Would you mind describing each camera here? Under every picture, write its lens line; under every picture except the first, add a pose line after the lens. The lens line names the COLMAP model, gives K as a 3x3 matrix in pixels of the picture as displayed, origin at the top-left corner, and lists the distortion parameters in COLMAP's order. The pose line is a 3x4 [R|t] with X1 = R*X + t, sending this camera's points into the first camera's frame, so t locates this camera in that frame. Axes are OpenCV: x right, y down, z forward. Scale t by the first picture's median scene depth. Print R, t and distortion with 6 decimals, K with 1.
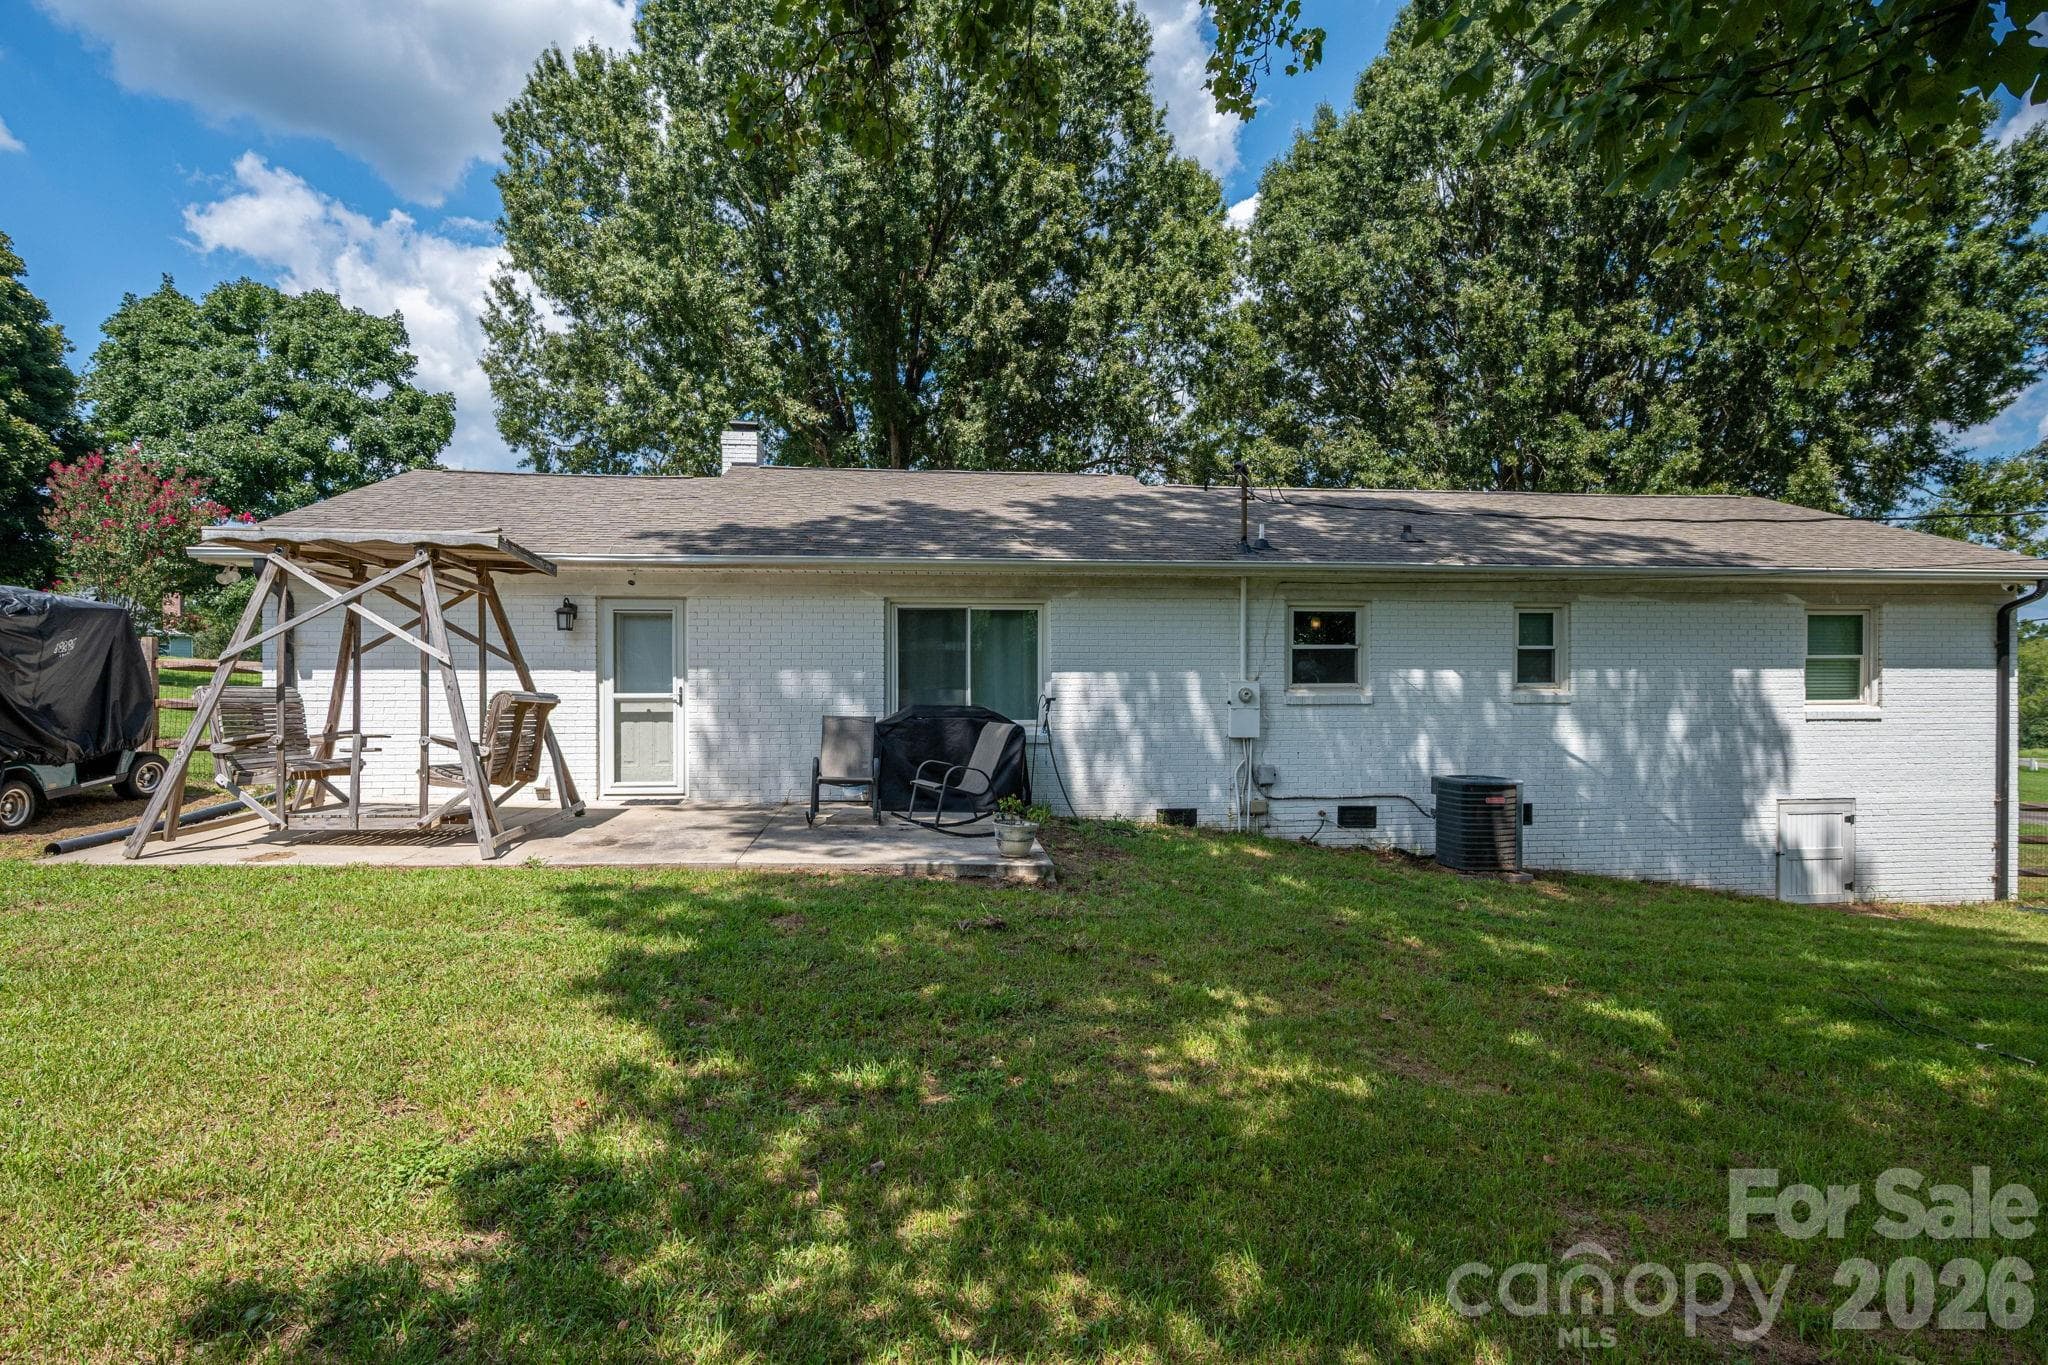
lens RADIAL K [[1037.4, 0, 1021.9], [0, 1037.4, 664.9], [0, 0, 1]] dist [-0.002372, 0.000231]
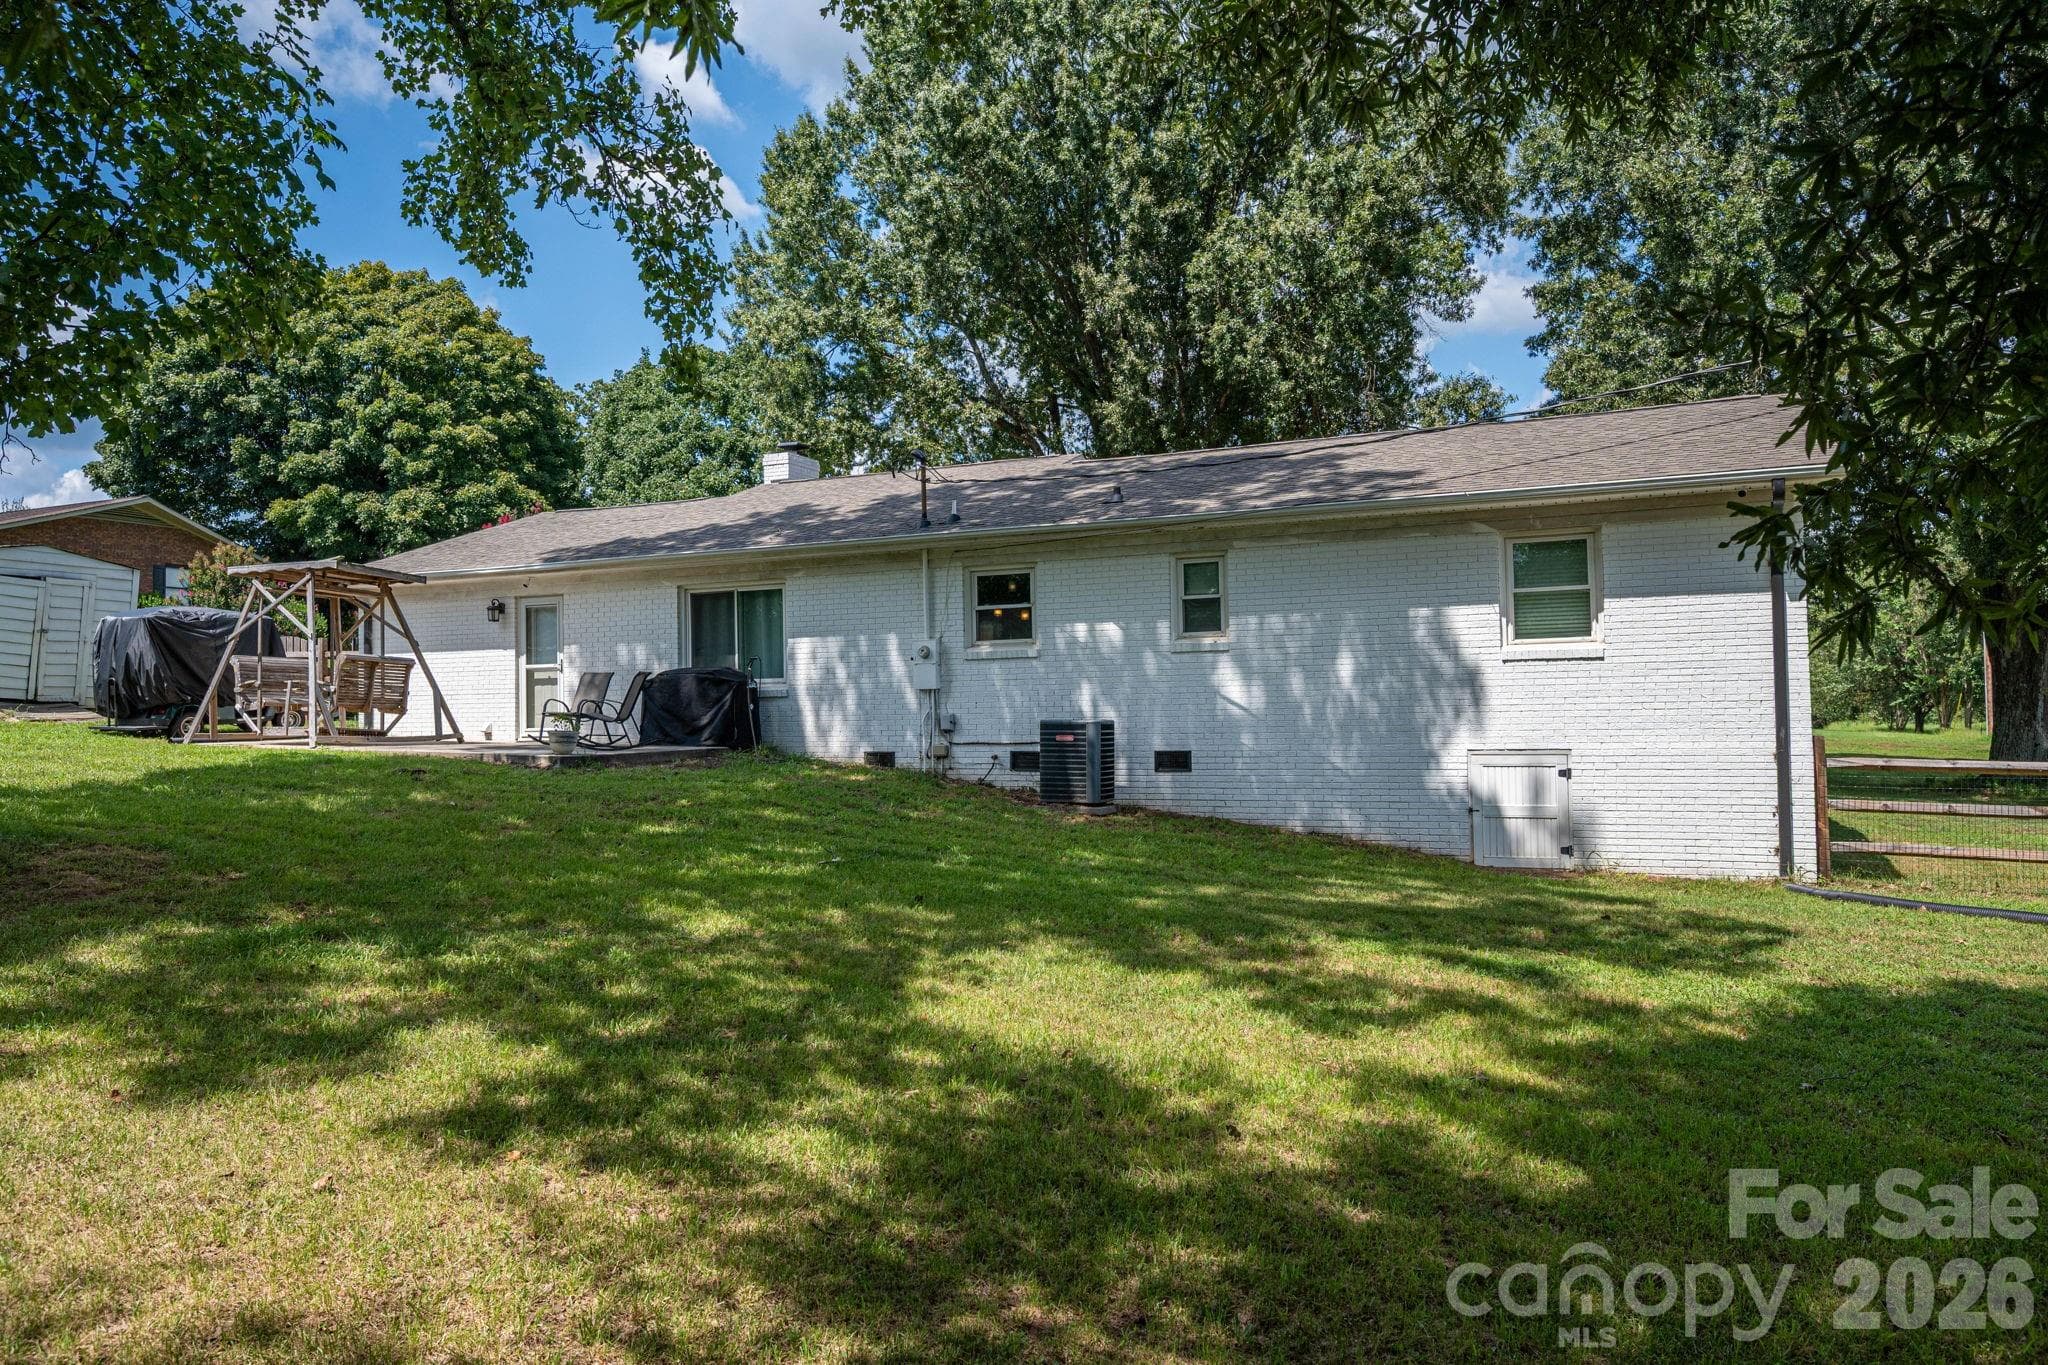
lens RADIAL K [[1338.6, 0, 1056.3], [0, 1338.6, 636.1], [0, 0, 1]] dist [-0.004573, -0.001420]
pose [[0.869175, -0.041474, -0.492763, 1.008147], [0.020774, 0.998659, -0.047411, 0.079983], [0.494069, 0.030972, 0.868871, -0.198577]]
